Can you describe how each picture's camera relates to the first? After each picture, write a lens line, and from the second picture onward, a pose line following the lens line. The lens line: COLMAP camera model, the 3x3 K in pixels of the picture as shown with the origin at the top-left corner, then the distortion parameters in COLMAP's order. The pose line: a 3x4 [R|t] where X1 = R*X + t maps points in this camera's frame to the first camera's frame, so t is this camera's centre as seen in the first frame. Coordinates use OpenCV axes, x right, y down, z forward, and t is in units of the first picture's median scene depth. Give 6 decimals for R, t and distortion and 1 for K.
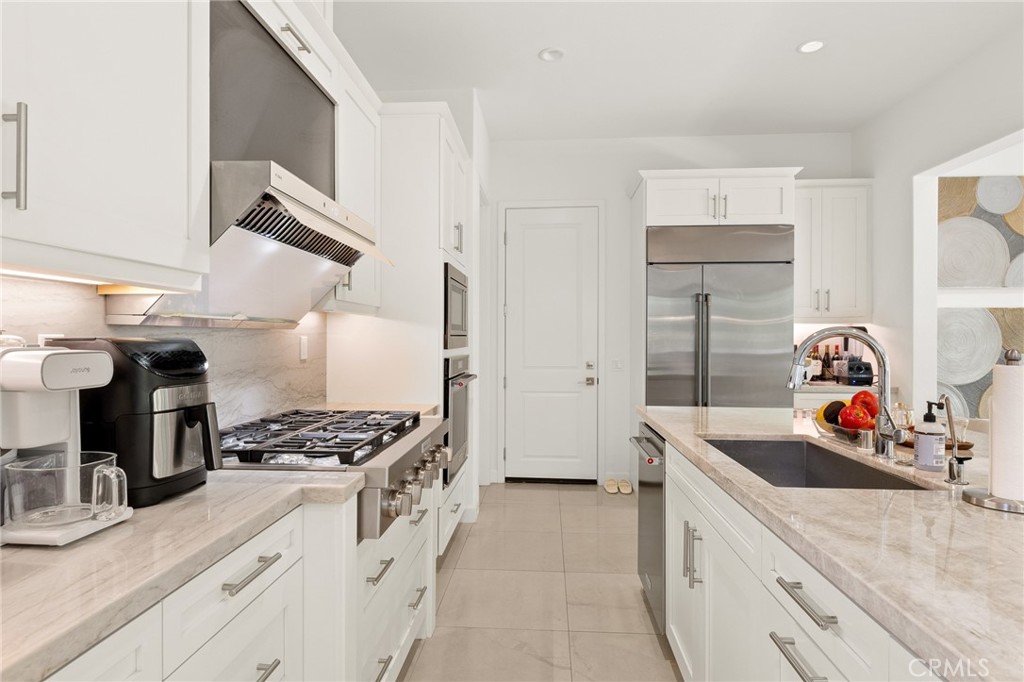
lens RADIAL K [[554.3, 0, 512.0], [0, 554.3, 341.0], [0, 0, 1]] dist [-0.000061, -0.000229]
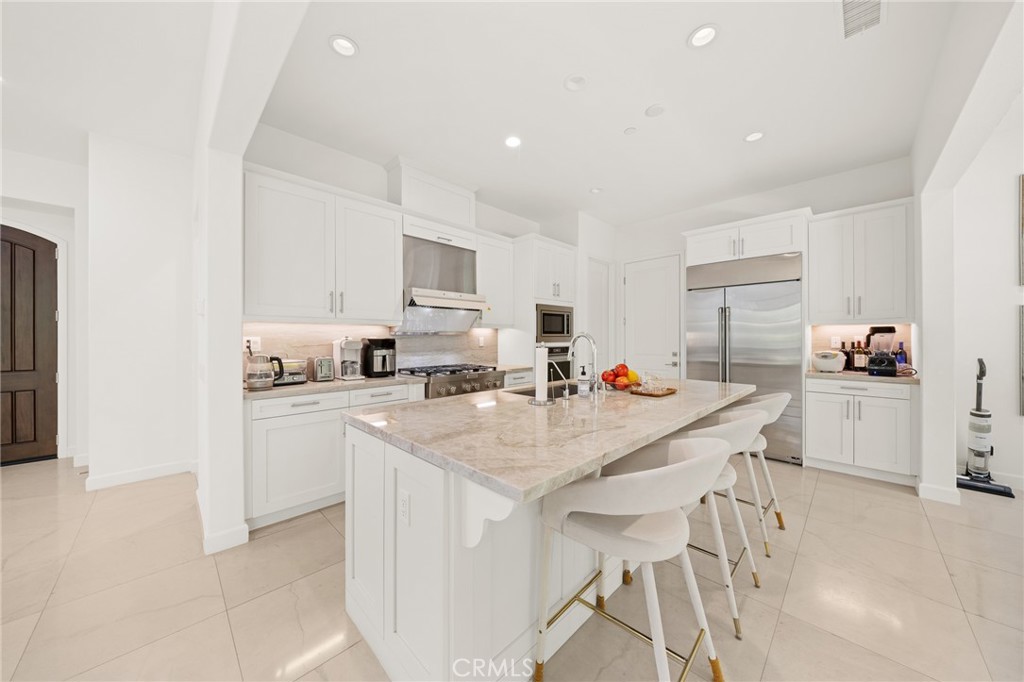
lens RADIAL K [[343.9, 0, 511.2], [0, 343.9, 339.7], [0, 0, 1]] dist [-0.001704, -0.000194]
pose [[0.755999, 0.001445, -0.654571, 0.516101], [-0.000127, 0.999998, 0.002060, 0.000794], [0.654572, -0.001474, 0.755998, -0.080327]]
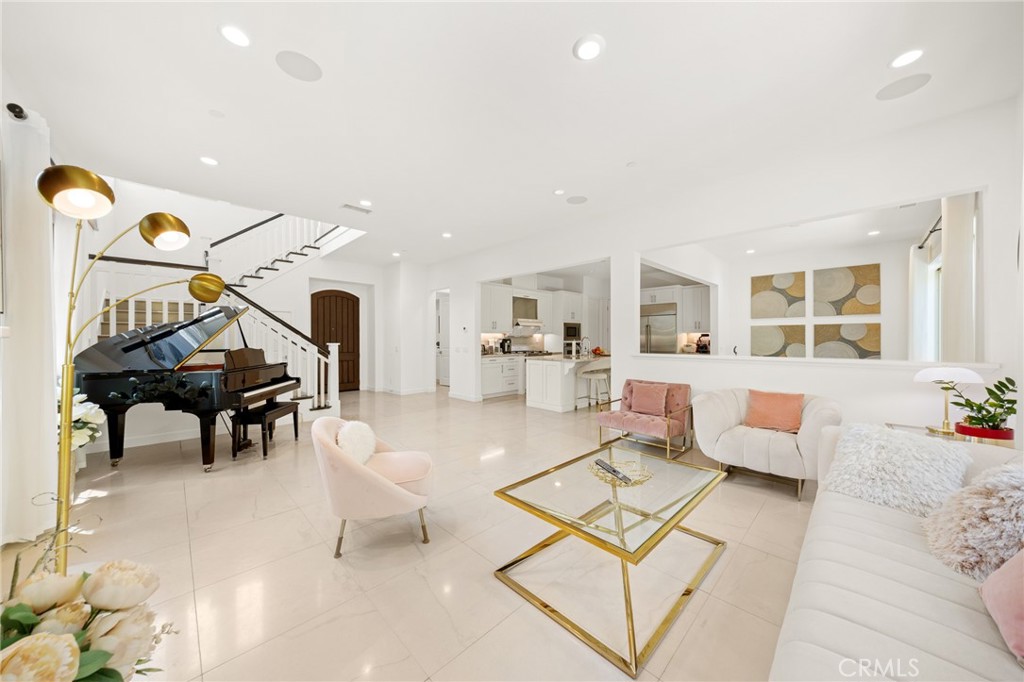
lens RADIAL K [[343.9, 0, 511.2], [0, 343.9, 339.7], [0, 0, 1]] dist [-0.001704, -0.000194]
pose [[0.750057, -0.000930, -0.661373, 1.105852], [0.000517, 1.000000, -0.000819, 0.006827], [0.661373, 0.000272, 0.750057, -1.131805]]
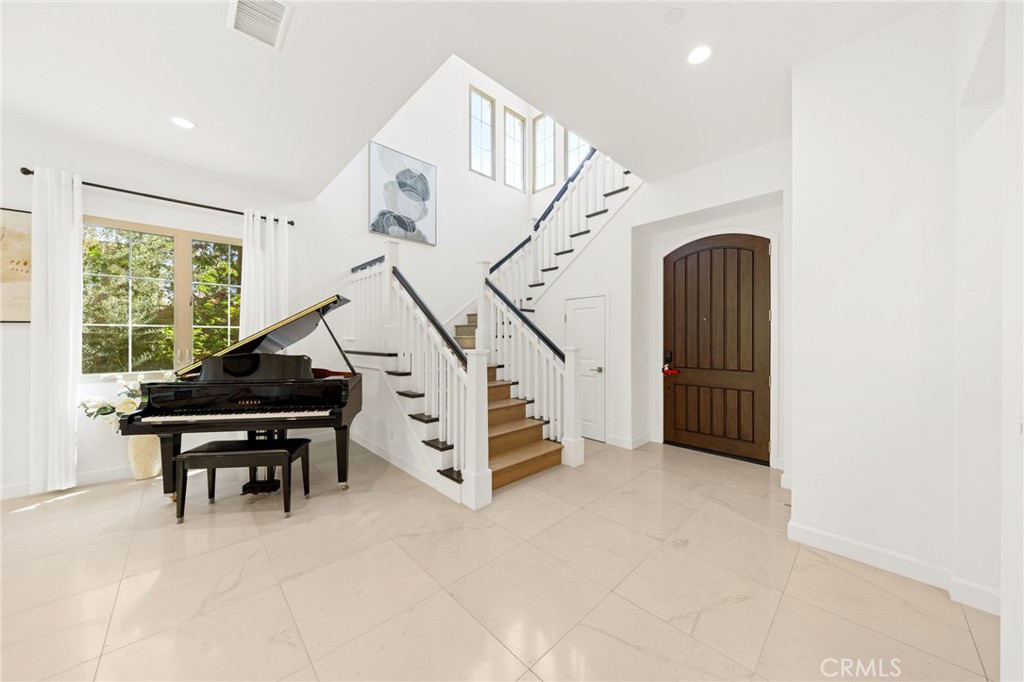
lens RADIAL K [[343.9, 0, 511.2], [0, 343.9, 339.7], [0, 0, 1]] dist [-0.001704, -0.000194]
pose [[-0.682740, -0.002700, -0.730656, 0.090902], [-0.003694, 0.999993, -0.000244, 0.002047], [0.730652, 0.002533, -0.682746, -0.068432]]
